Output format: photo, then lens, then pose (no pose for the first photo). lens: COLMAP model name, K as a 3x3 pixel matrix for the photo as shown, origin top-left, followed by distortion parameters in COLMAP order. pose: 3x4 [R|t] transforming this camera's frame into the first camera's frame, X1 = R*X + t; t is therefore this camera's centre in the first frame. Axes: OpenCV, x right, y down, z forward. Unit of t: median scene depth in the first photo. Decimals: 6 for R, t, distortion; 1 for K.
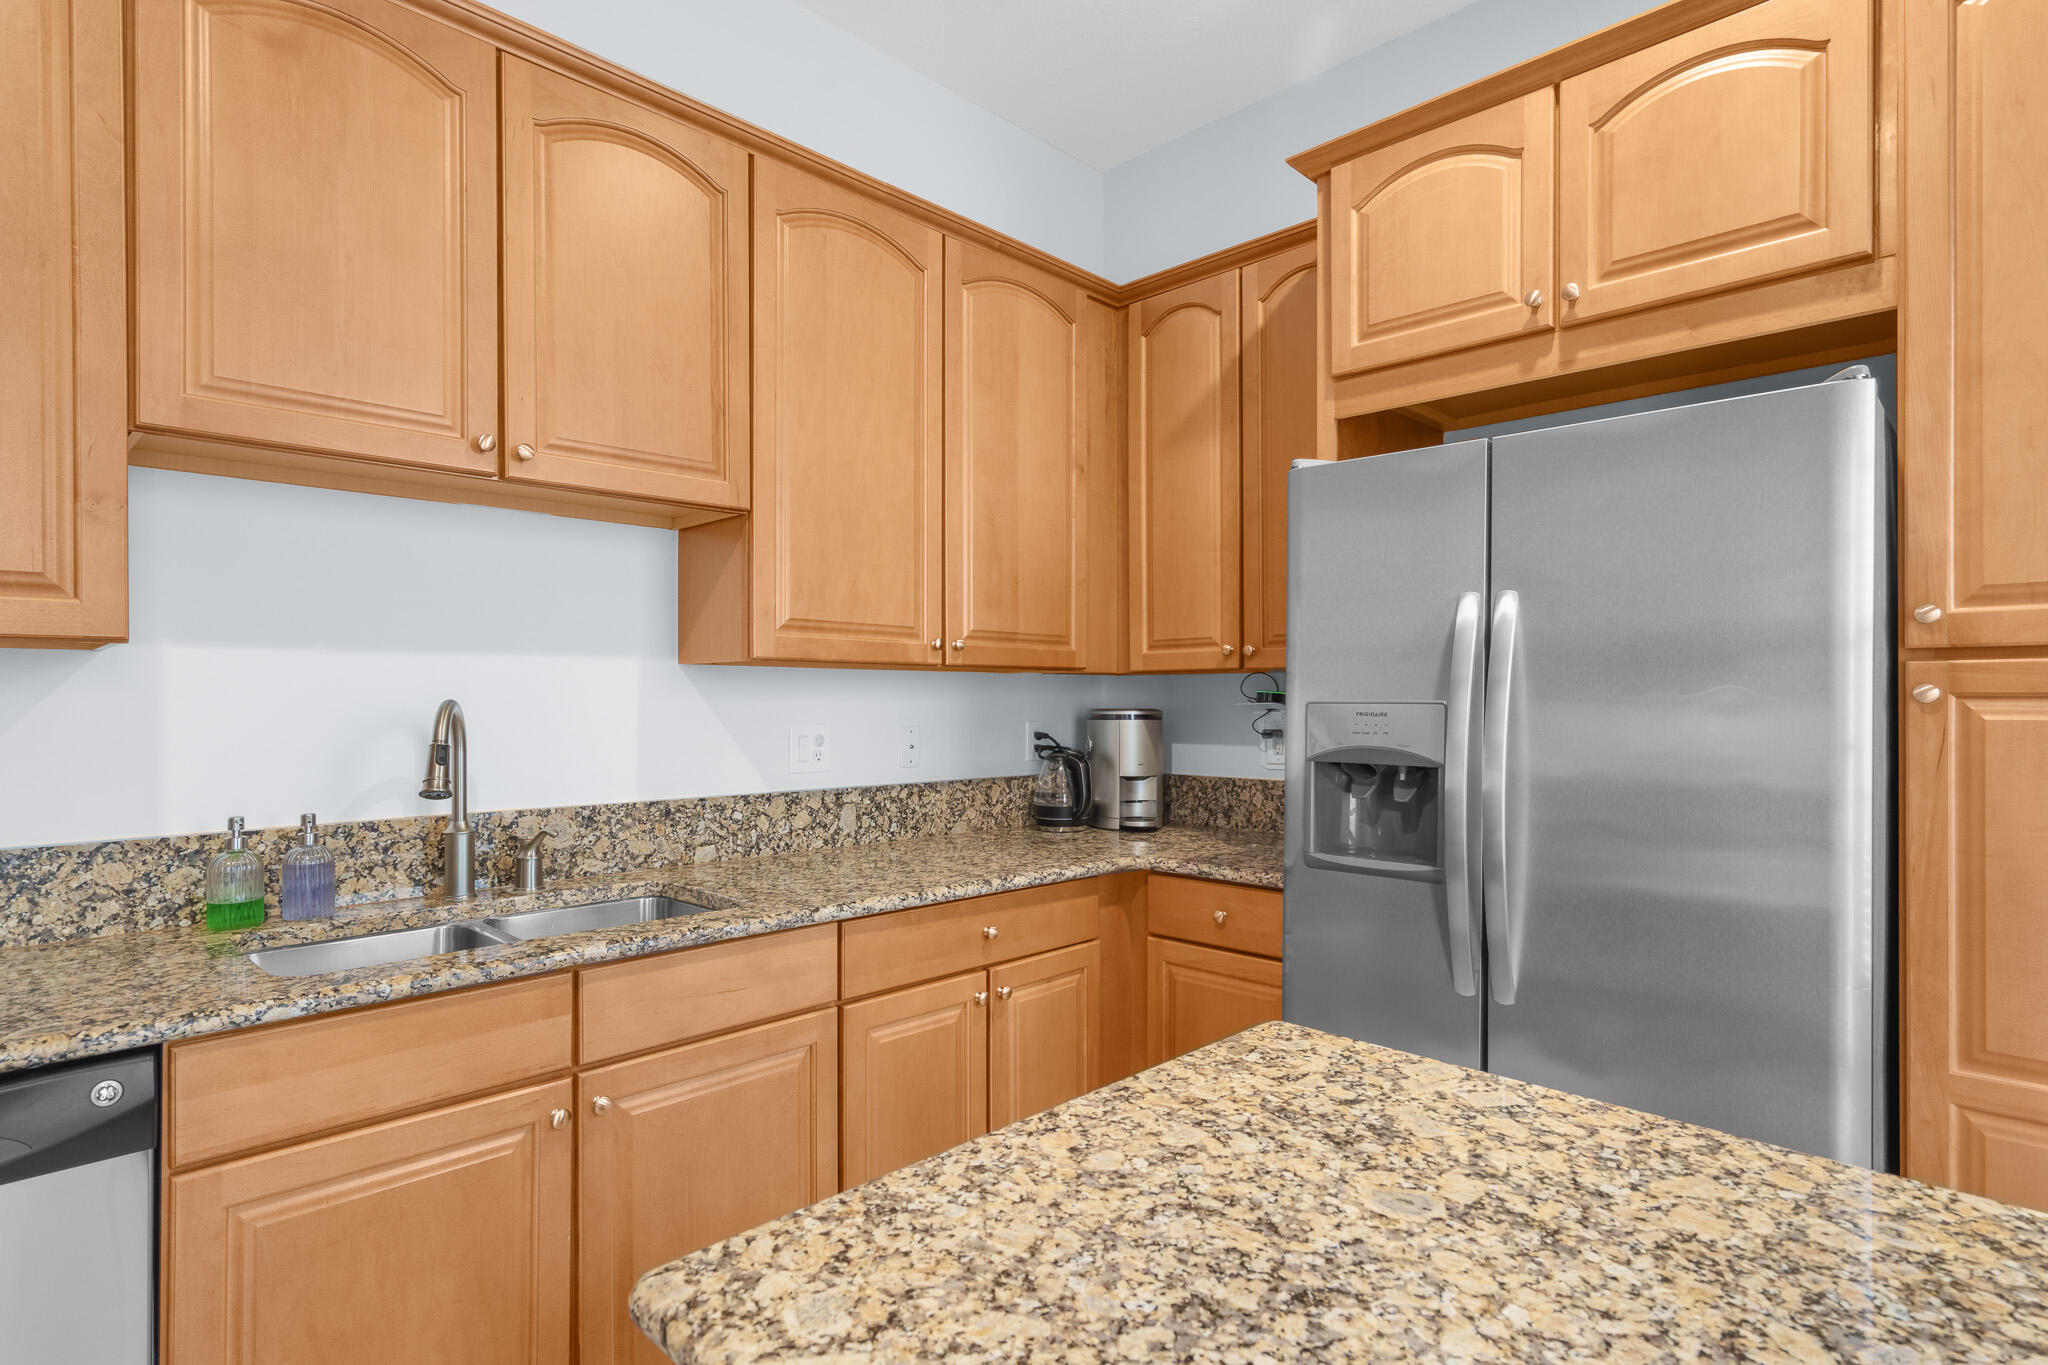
lens RADIAL K [[1059.1, 0, 1028.2], [0, 1059.1, 692.7], [0, 0, 1]] dist [0.003613, 0.000721]
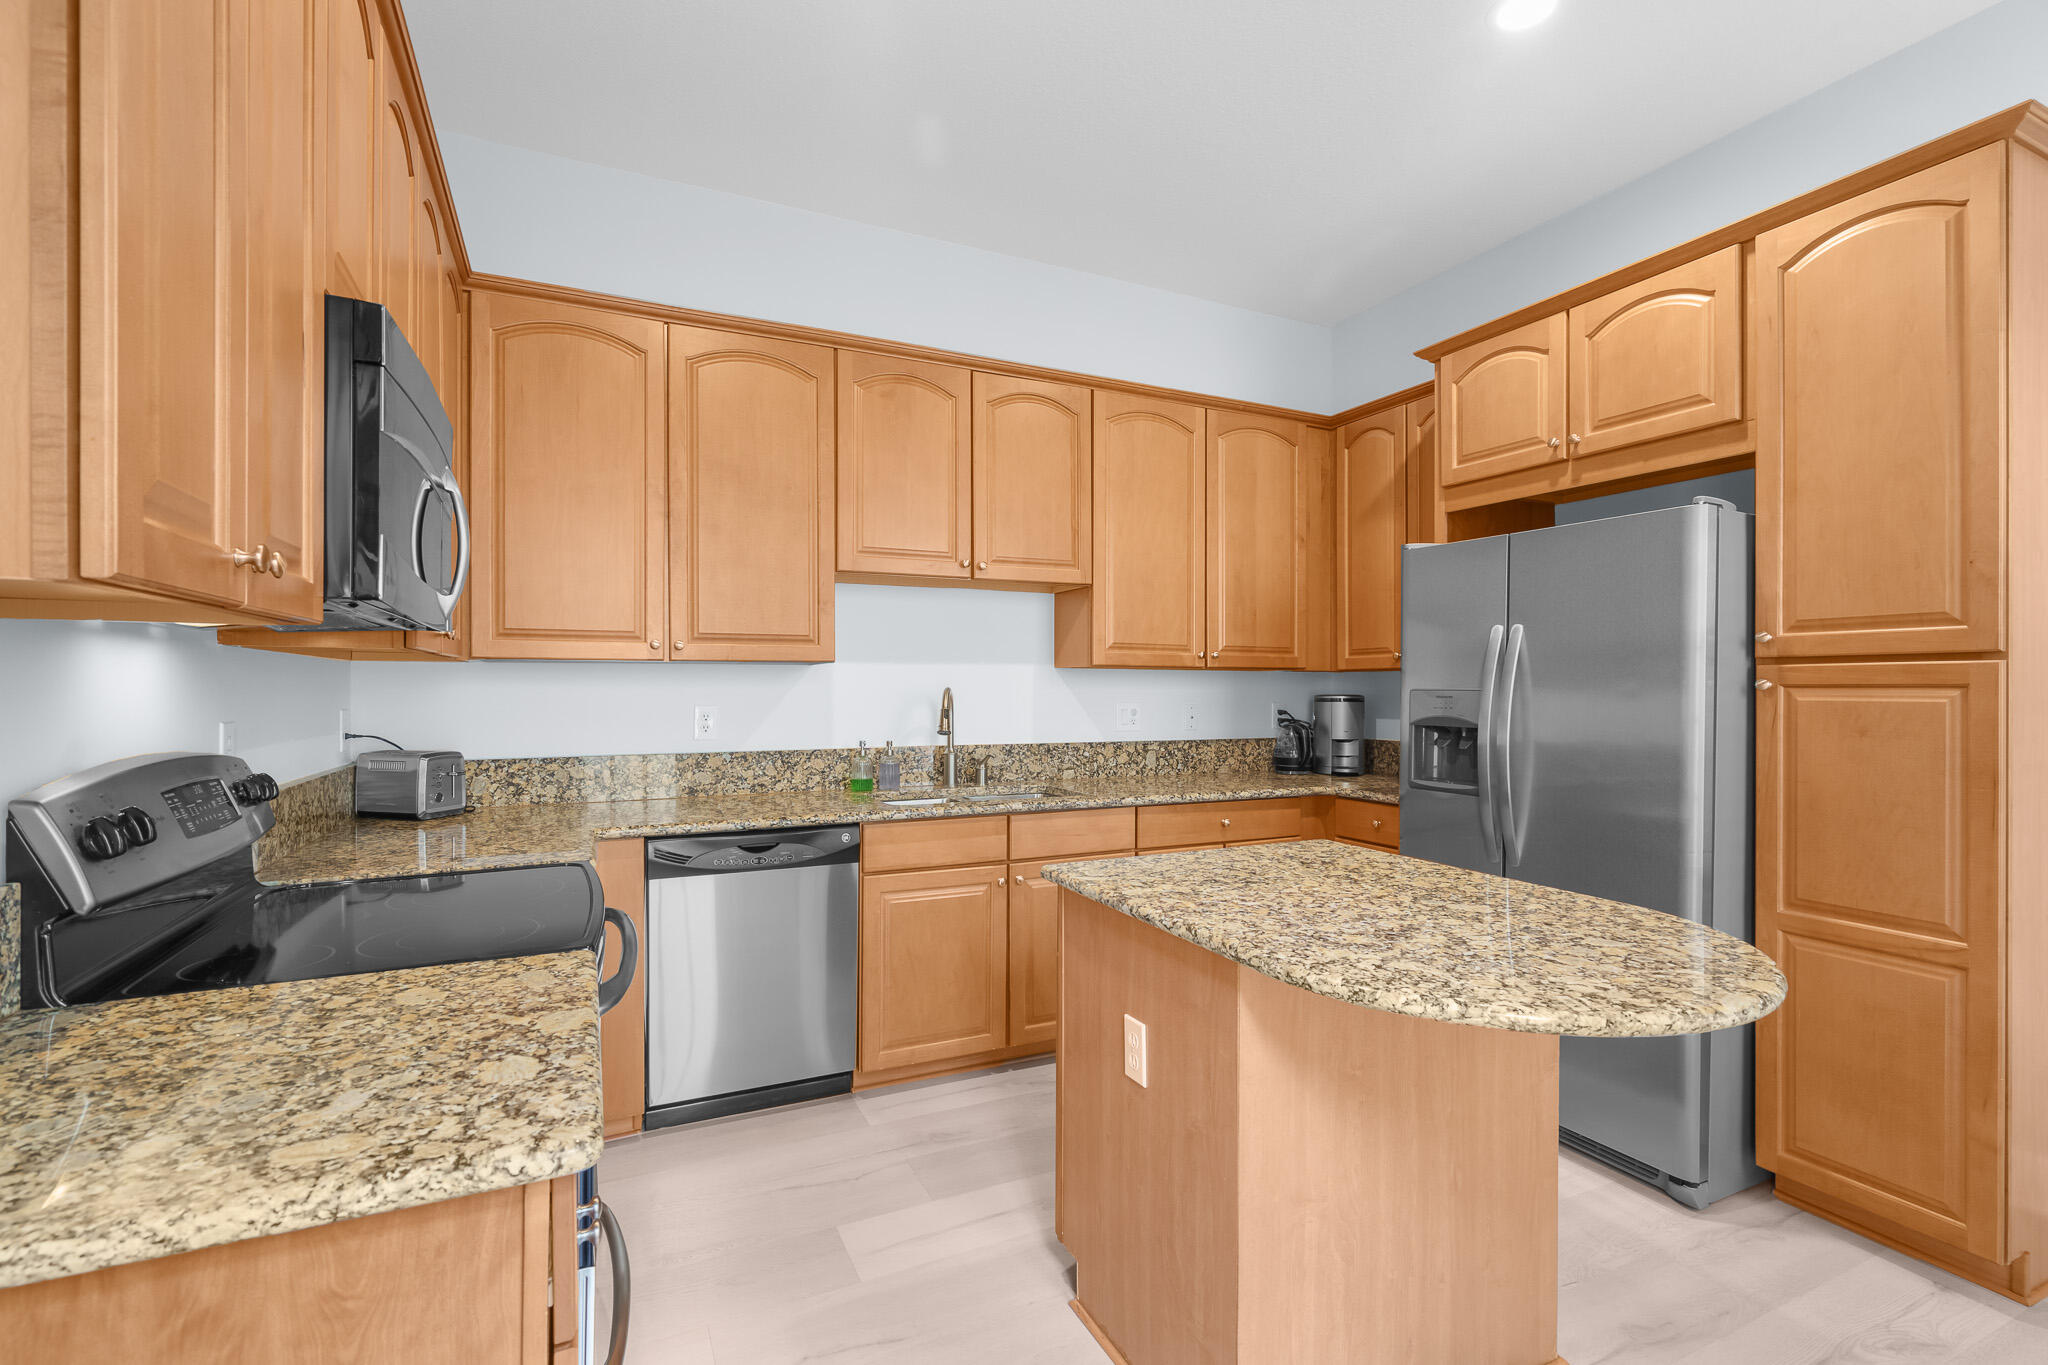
lens RADIAL K [[926.7, 0, 1025.1], [0, 926.7, 686.1], [0, 0, 1]] dist [-0.012140, 0.007764]
pose [[0.939161, 0.001368, -0.343474, 0.198136], [-0.000310, 0.999995, 0.003136, -0.001311], [0.343477, -0.002839, 0.939157, -0.599690]]
